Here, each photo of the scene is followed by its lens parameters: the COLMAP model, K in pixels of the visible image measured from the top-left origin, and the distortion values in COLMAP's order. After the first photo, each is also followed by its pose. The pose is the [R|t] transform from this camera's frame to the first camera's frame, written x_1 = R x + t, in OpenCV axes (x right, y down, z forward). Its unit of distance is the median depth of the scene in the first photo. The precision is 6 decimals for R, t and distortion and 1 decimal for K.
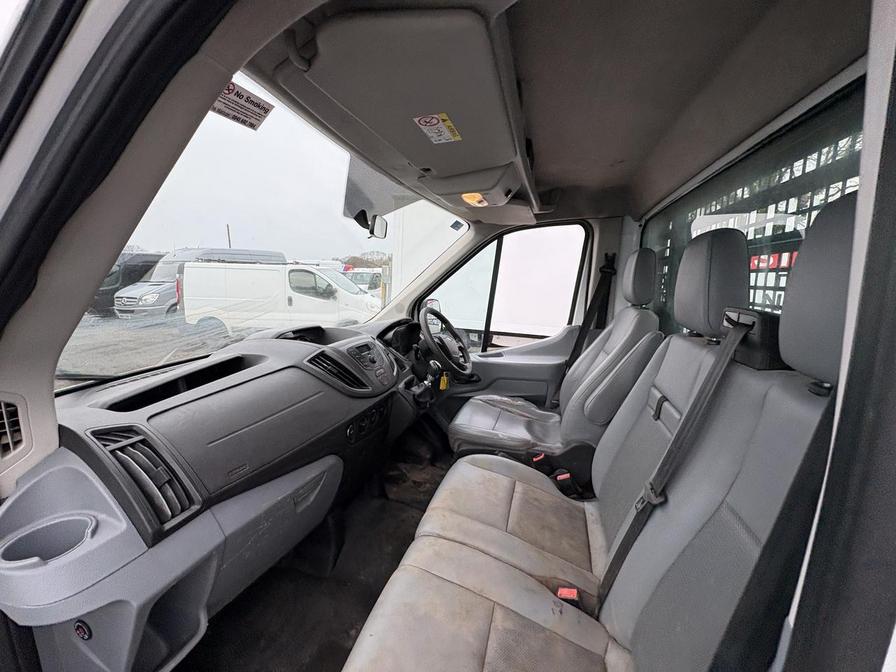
lens RADIAL K [[355.6, 0, 445.5], [0, 355.6, 333.5], [0, 0, 1]] dist [-0.000989, -0.000110]
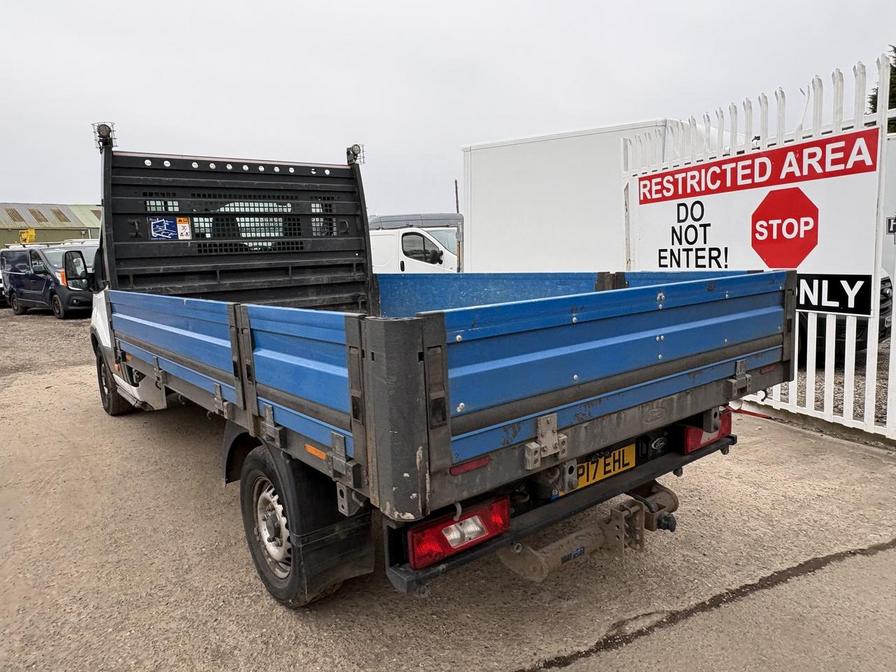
lens RADIAL K [[610.0, 0, 445.9], [0, 610.0, 338.8], [0, 0, 1]] dist [-0.004348, 0.001688]
pose [[0.814809, 0.037936, -0.578487, 3.786941], [-0.040366, 0.999147, 0.008666, 0.526554], [0.578322, 0.016290, 0.815646, -1.682494]]
